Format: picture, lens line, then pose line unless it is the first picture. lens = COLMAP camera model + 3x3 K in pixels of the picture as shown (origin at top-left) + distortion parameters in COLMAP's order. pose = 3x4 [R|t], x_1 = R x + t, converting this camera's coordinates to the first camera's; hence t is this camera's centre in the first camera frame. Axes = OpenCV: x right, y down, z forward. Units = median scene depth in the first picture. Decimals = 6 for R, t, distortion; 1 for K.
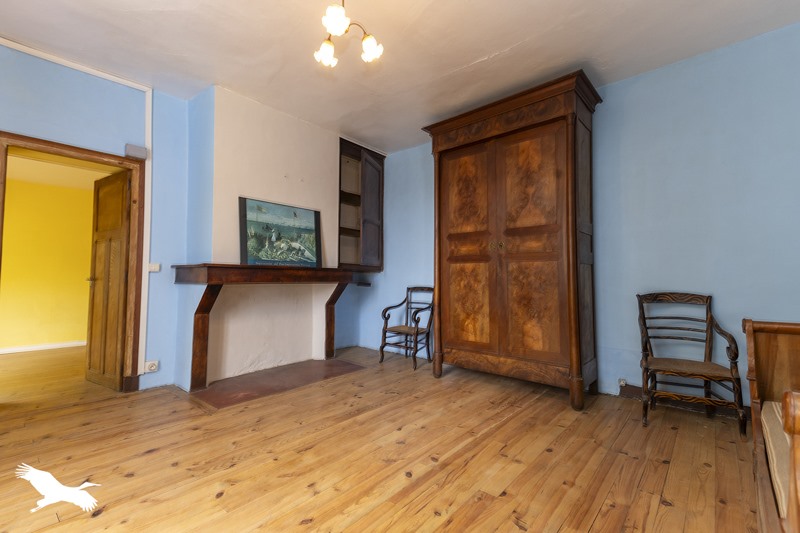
lens RADIAL K [[339.3, 0, 400.0], [0, 339.3, 266.5], [0, 0, 1]] dist [0.048677, -0.000700]
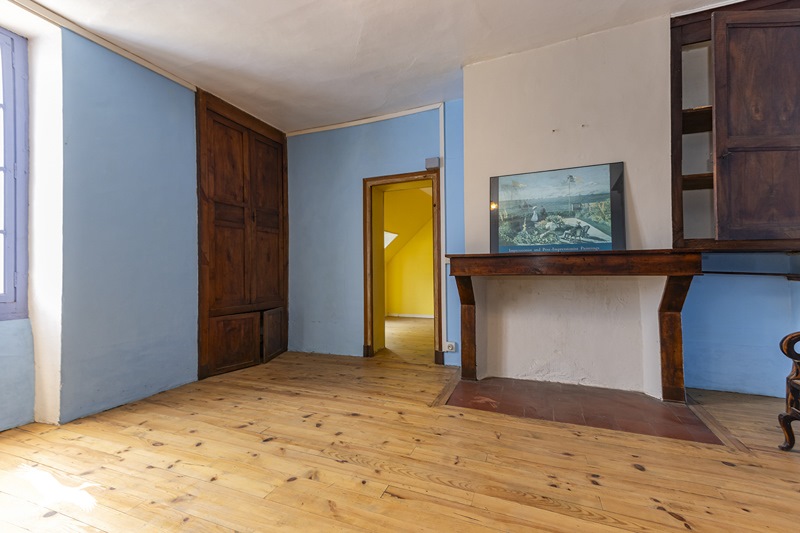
lens RADIAL K [[339.3, 0, 400.0], [0, 339.3, 266.5], [0, 0, 1]] dist [0.048677, -0.000700]
pose [[0.353468, -0.018892, -0.935256, 0.263138], [0.045015, 0.998981, -0.003166, 0.018779], [0.934363, -0.040982, 0.353958, 0.444729]]
